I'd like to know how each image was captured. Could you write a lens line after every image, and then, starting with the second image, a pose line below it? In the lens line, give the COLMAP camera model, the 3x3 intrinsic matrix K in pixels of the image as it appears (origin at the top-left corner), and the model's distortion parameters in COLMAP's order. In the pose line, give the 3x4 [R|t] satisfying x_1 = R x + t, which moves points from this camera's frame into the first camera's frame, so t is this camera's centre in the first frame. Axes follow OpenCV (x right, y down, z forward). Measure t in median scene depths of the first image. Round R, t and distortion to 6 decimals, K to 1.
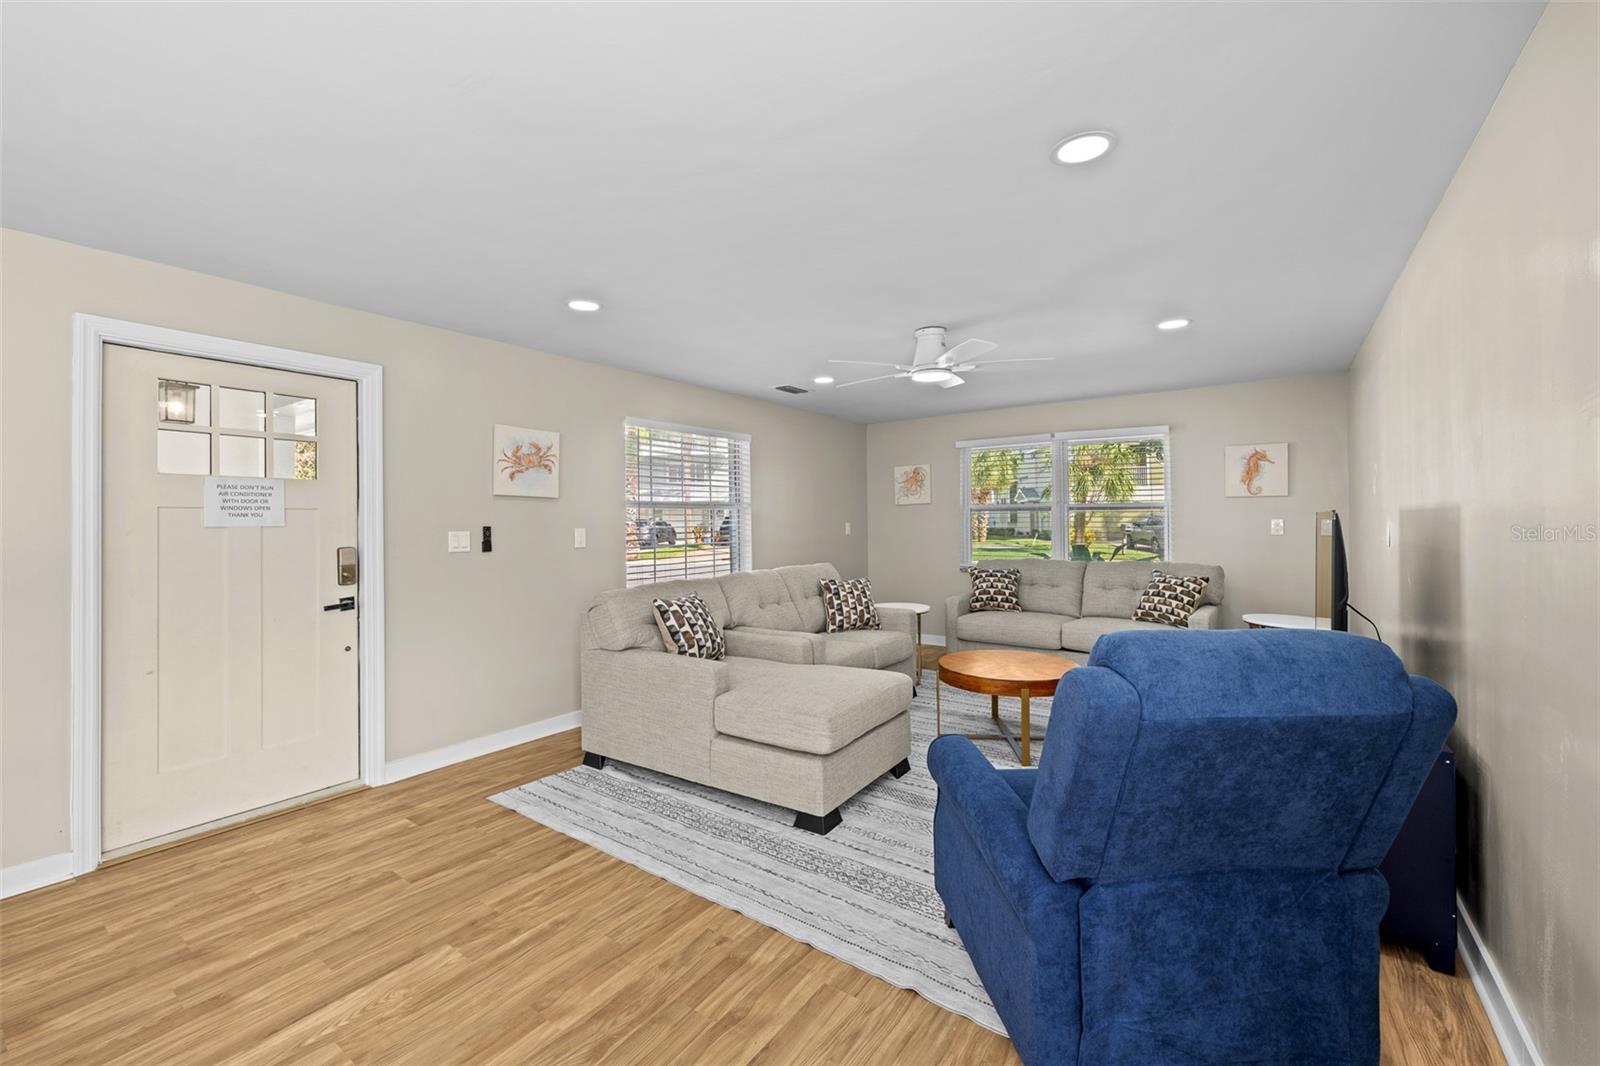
lens RADIAL K [[643.2, 0, 800.0], [0, 643.2, 533.0], [0, 0, 1]] dist [0.002153, 0.000078]
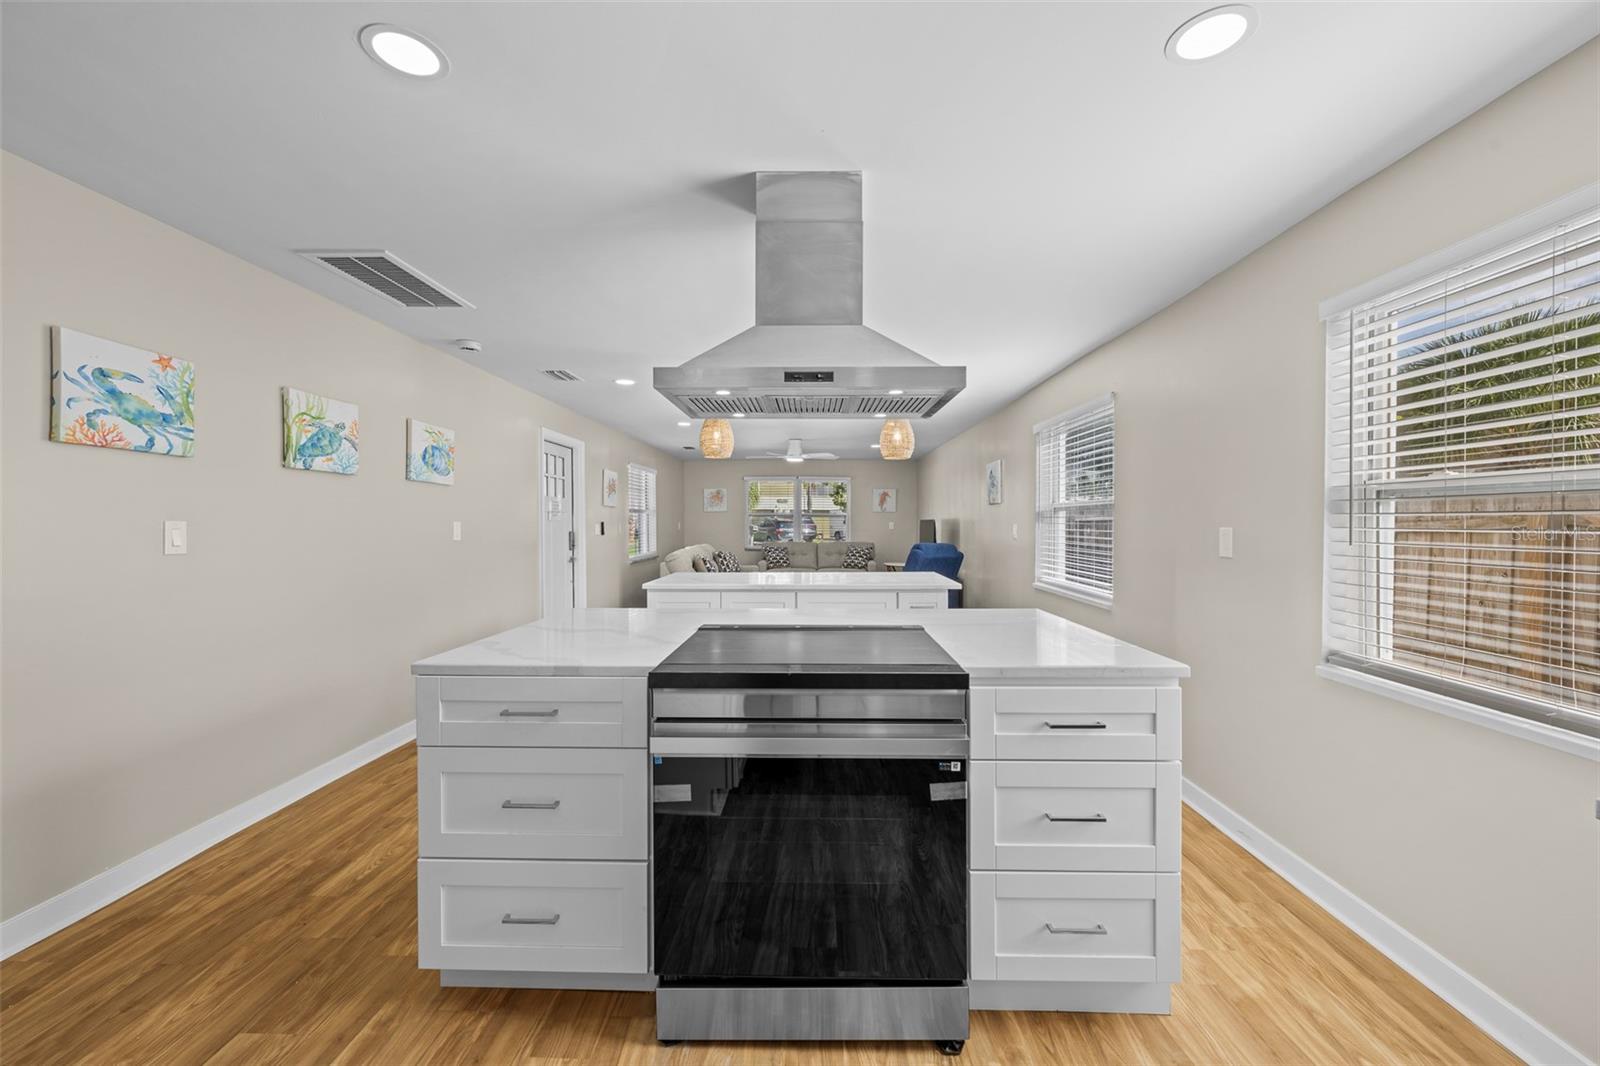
lens RADIAL K [[643.2, 0, 800.0], [0, 643.2, 533.0], [0, 0, 1]] dist [0.002153, 0.000078]
pose [[0.827537, -0.000250, 0.561411, -0.791547], [0.002974, 0.999988, -0.003939, 0.024278], [-0.561403, 0.004929, 0.827528, -0.686748]]
